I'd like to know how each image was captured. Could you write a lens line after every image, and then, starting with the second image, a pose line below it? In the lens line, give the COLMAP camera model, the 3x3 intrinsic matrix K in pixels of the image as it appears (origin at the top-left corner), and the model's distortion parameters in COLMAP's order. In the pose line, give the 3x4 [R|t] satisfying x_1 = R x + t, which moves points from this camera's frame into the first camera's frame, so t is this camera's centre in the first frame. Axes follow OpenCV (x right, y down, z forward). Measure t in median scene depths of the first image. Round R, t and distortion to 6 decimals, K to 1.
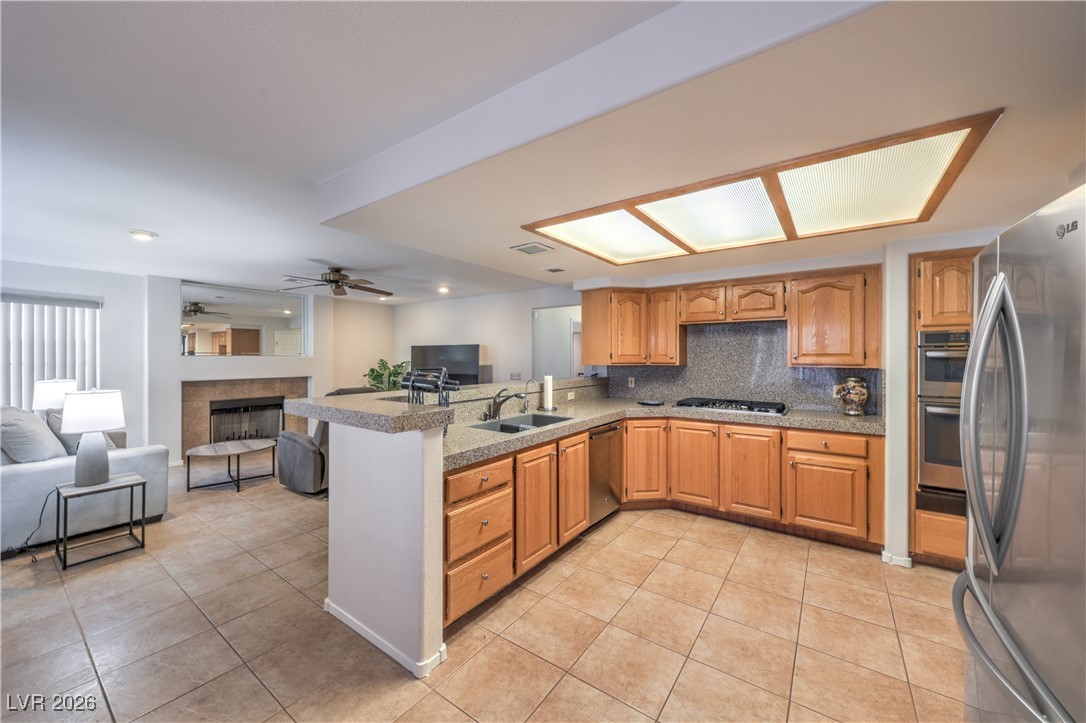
lens RADIAL K [[414.4, 0, 533.8], [0, 414.4, 356.7], [0, 0, 1]] dist [0.001169, 0.000006]
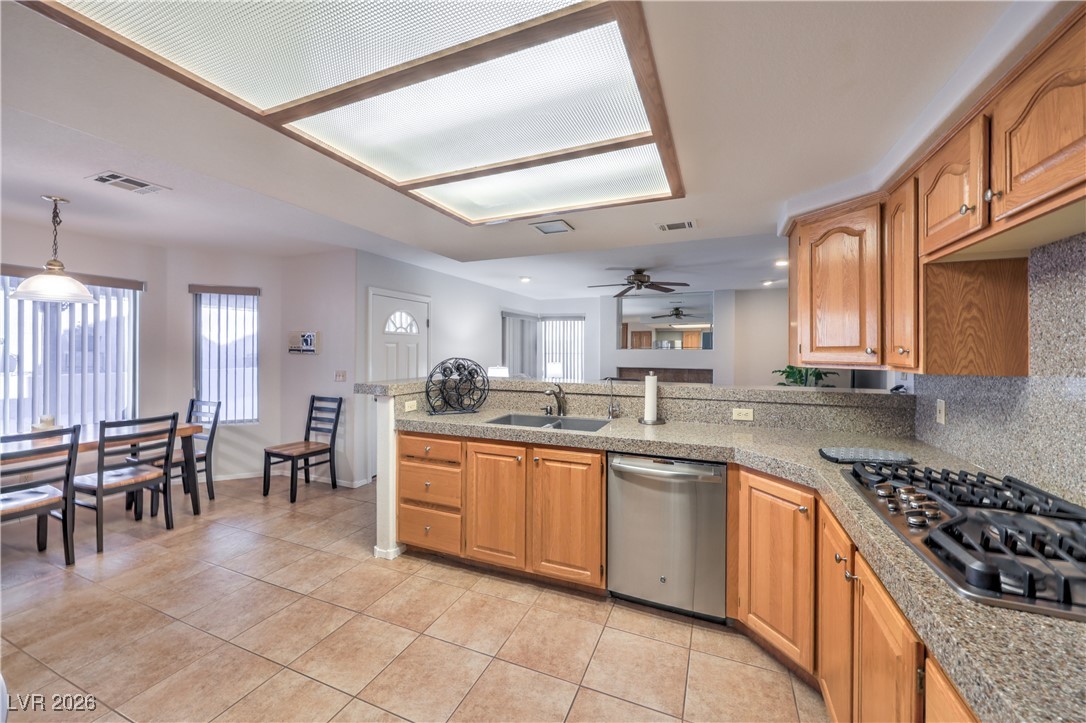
lens RADIAL K [[414.4, 0, 538.6], [0, 414.4, 352.3], [0, 0, 1]] dist [0.001169, 0.000006]
pose [[0.222062, 0.007528, -0.975004, 0.961708], [-0.005612, 0.999963, 0.006443, 0.001590], [0.975017, 0.004041, 0.222096, 0.879053]]
